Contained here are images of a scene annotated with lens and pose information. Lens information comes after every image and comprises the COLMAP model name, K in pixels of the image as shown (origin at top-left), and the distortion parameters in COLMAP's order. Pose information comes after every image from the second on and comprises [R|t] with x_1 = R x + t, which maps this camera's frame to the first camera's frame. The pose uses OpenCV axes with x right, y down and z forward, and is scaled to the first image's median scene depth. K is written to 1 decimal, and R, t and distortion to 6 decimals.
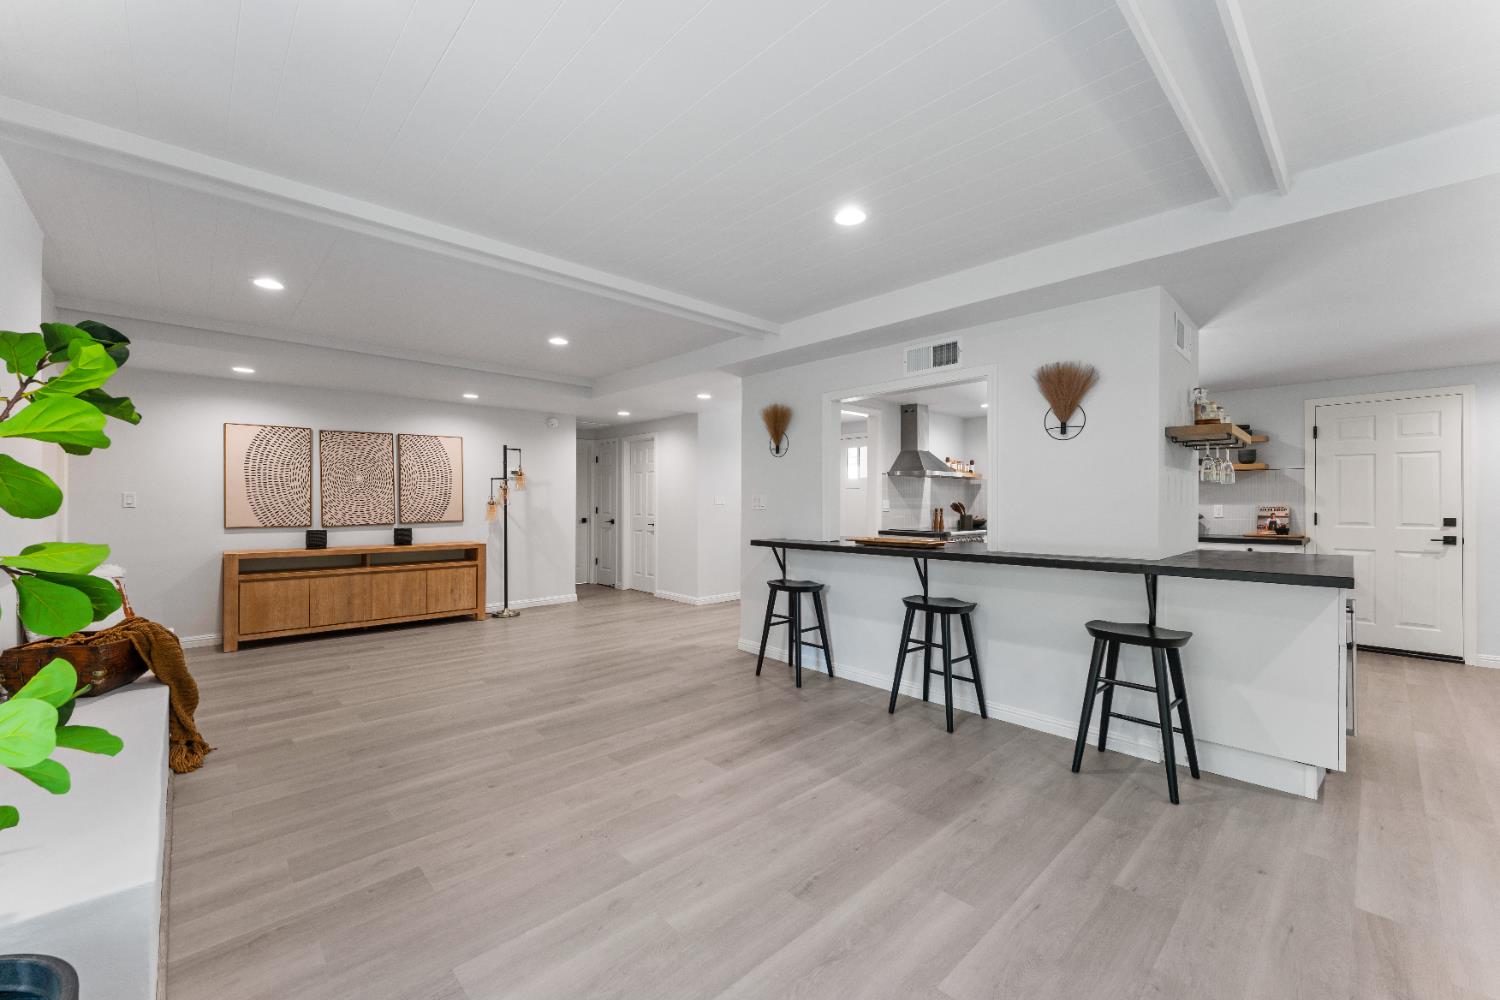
lens RADIAL K [[599.0, 0, 750.7], [0, 599.0, 499.3], [0, 0, 1]] dist [-0.001827, 0.000129]
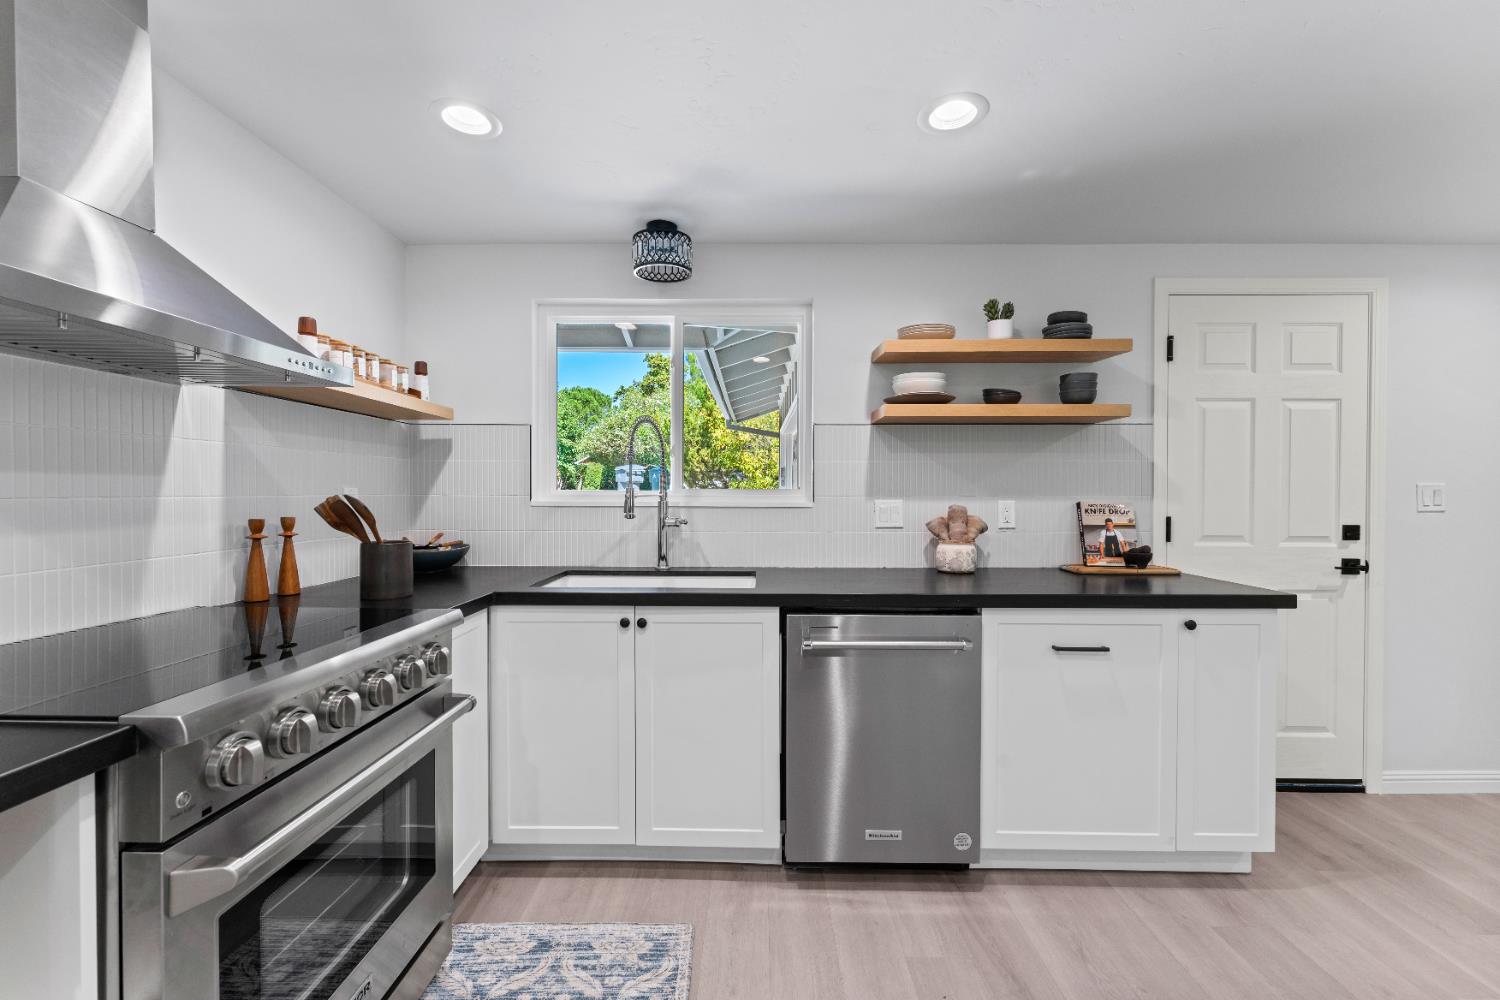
lens RADIAL K [[599.0, 0, 742.0], [0, 599.0, 503.3], [0, 0, 1]] dist [-0.001827, 0.000129]
pose [[0.699169, -0.013998, 0.714820, 0.348793], [-0.005458, 0.999675, 0.024915, 0.001484], [-0.714936, -0.021322, 0.698865, 0.874732]]
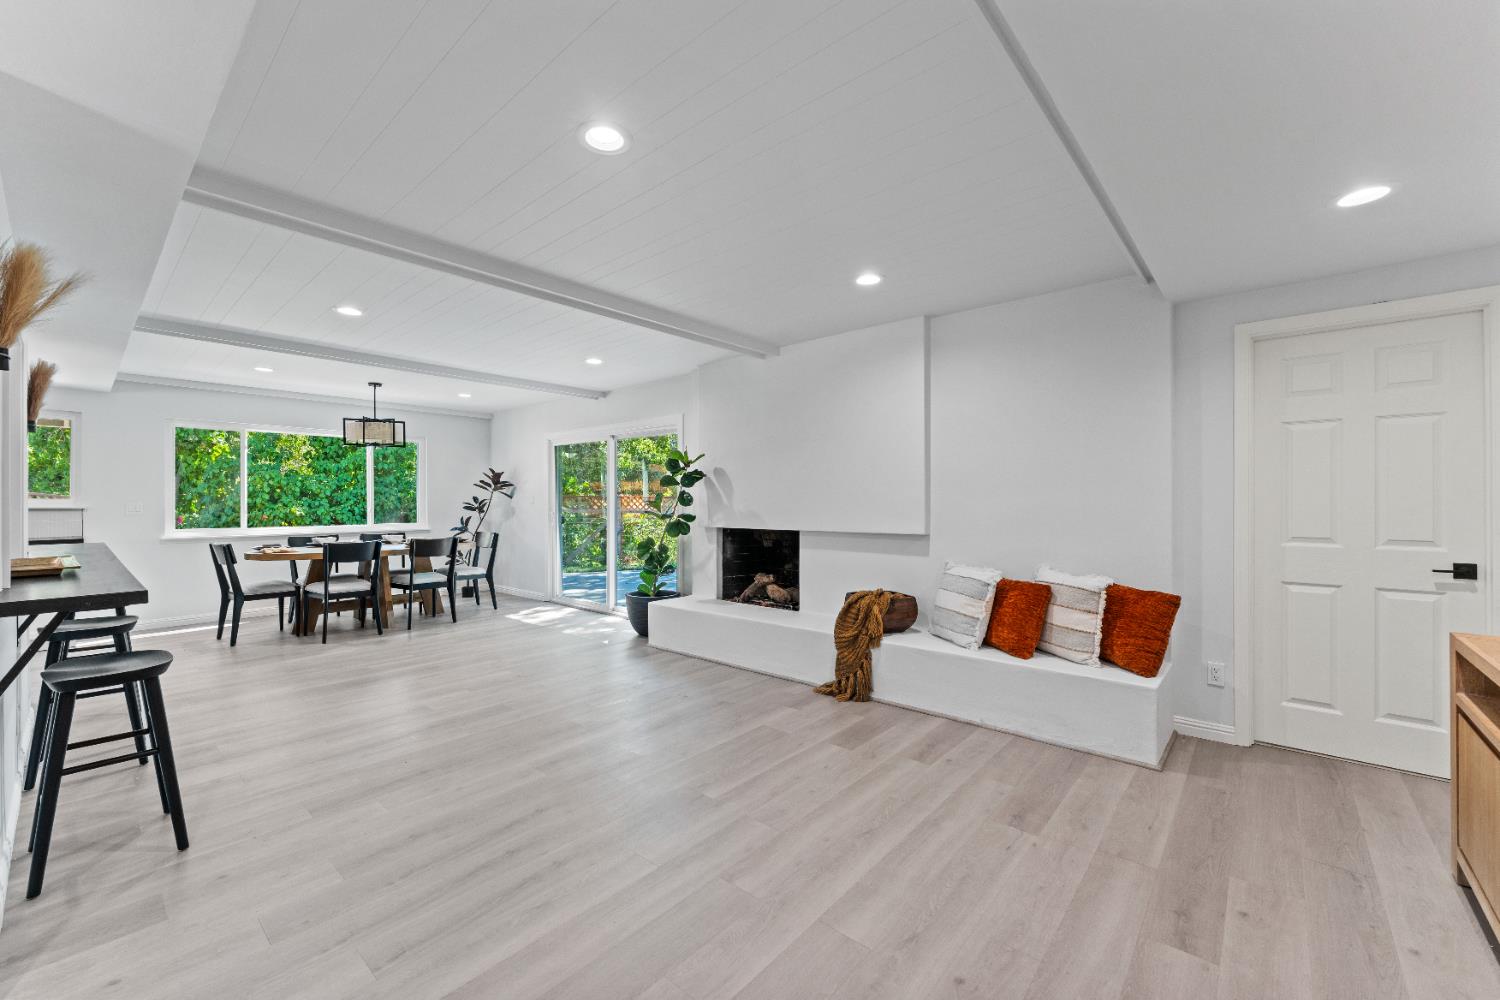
lens RADIAL K [[599.0, 0, 752.0], [0, 599.0, 500.3], [0, 0, 1]] dist [-0.001827, 0.000129]
pose [[-0.995414, -0.001078, -0.095657, -0.326505], [-0.000522, 0.999983, -0.005837, 0.004269], [0.095662, -0.005761, -0.995397, 1.218724]]
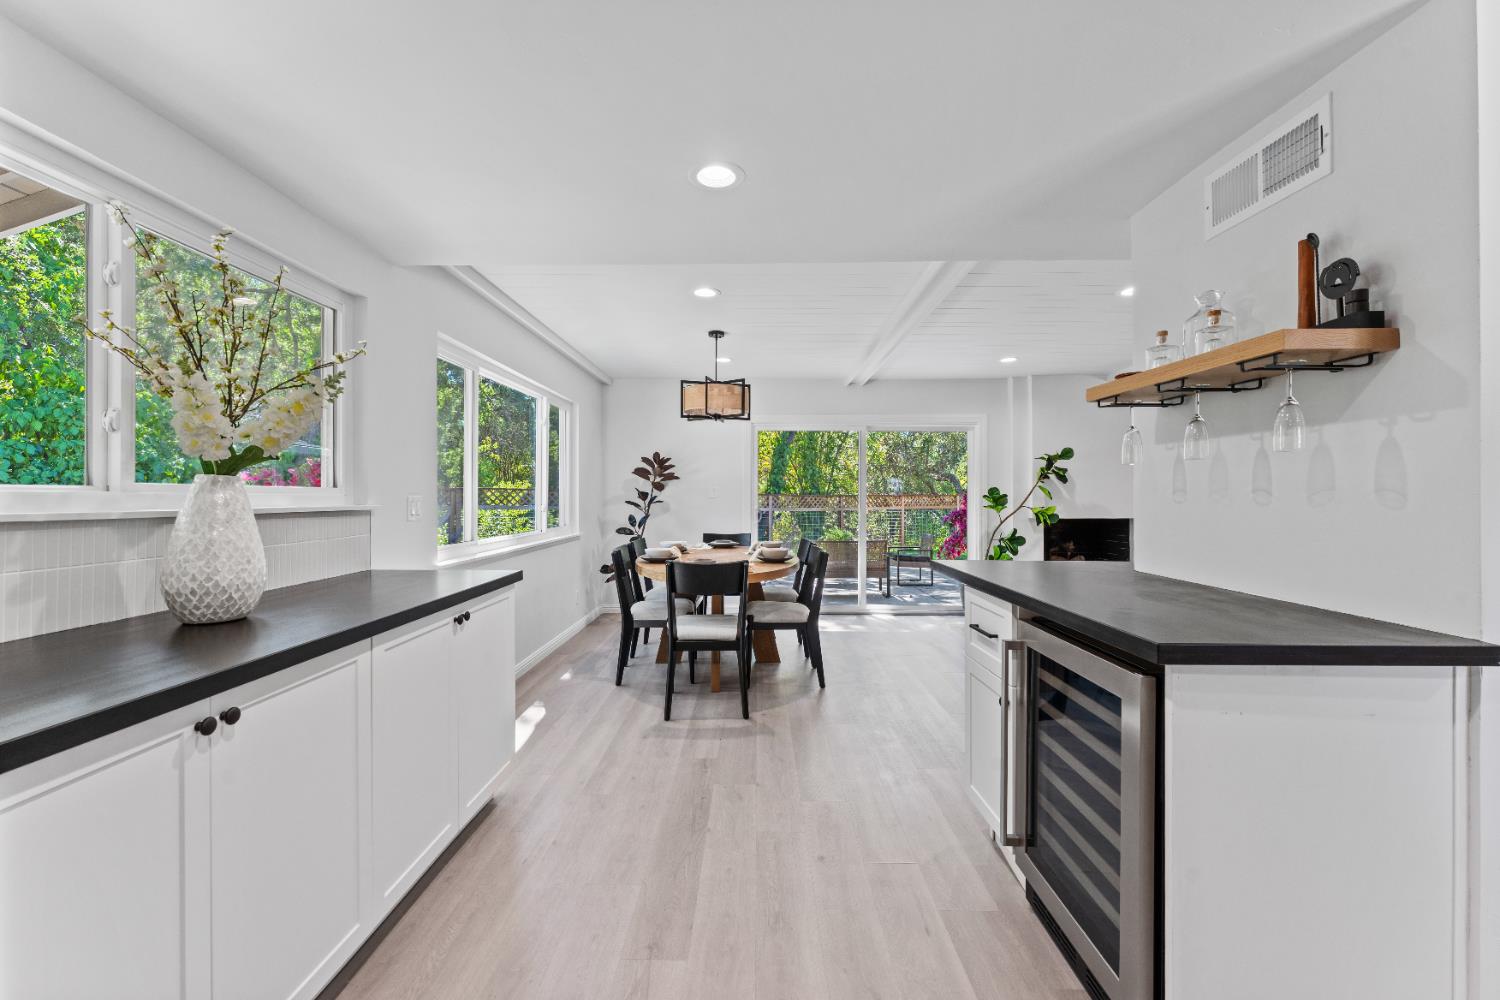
lens RADIAL K [[599.0, 0, 750.1], [0, 599.0, 488.5], [0, 0, 1]] dist [-0.001827, 0.000129]
pose [[-0.699552, -0.010810, -0.714500, 0.842460], [-0.000141, 0.999888, -0.014990, 0.003786], [0.714581, -0.010386, -0.699475, 0.632158]]
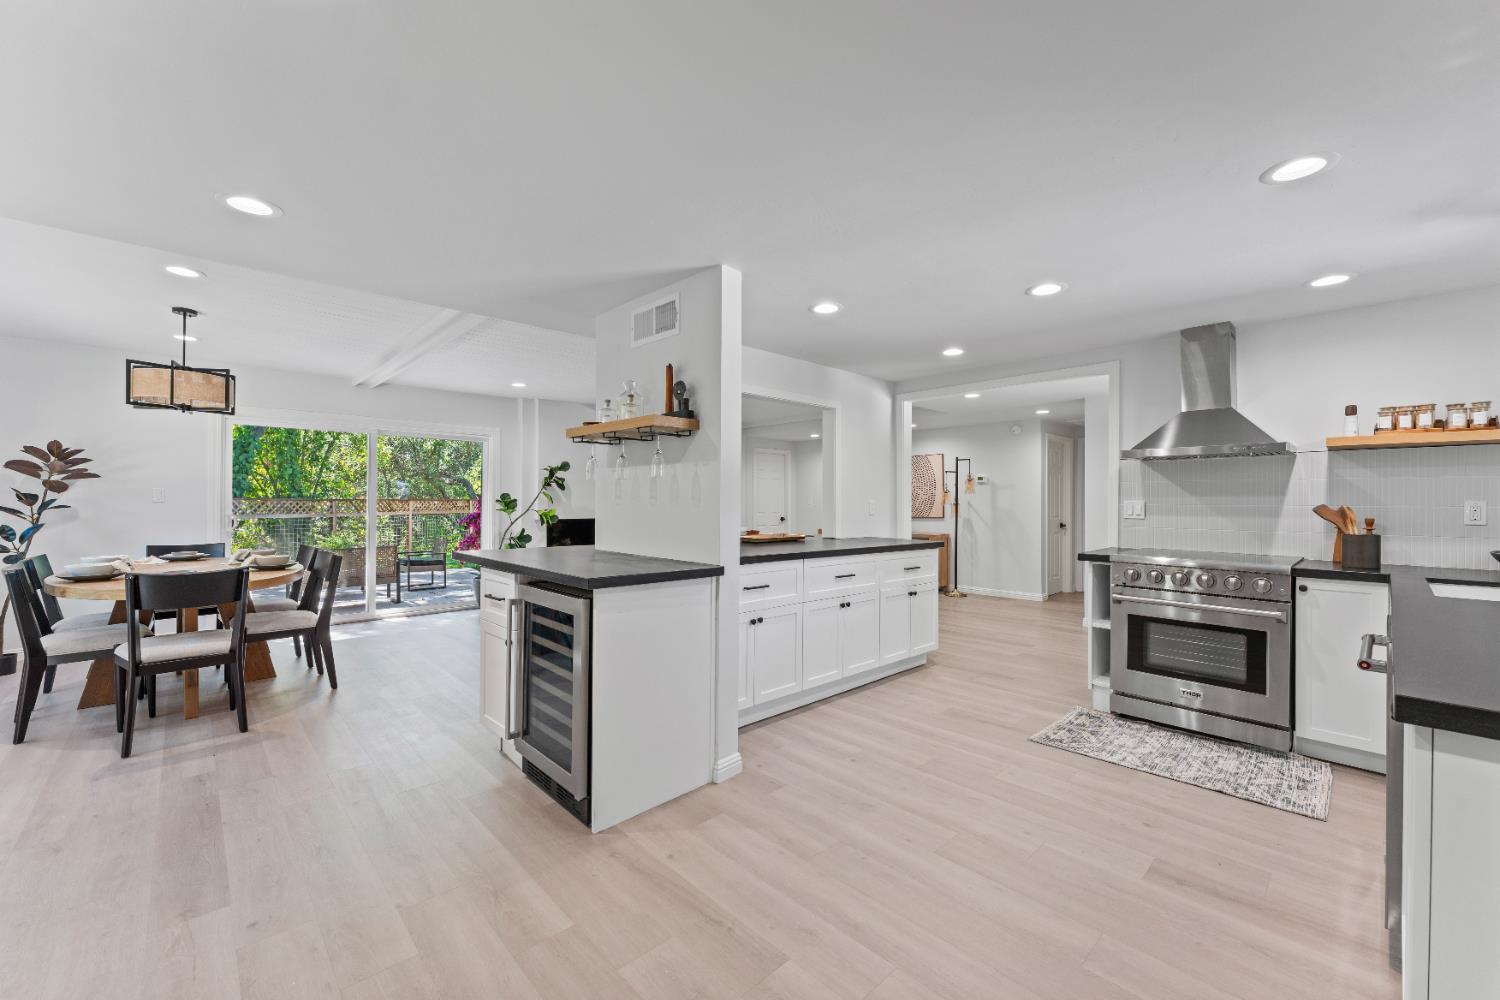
lens RADIAL K [[599.0, 0, 746.8], [0, 599.0, 499.5], [0, 0, 1]] dist [-0.001827, 0.000129]
pose [[-0.007565, -0.004935, -0.999959, 0.990602], [-0.001178, 0.999987, -0.004927, 0.004351], [0.999971, 0.001140, -0.007570, 0.696276]]
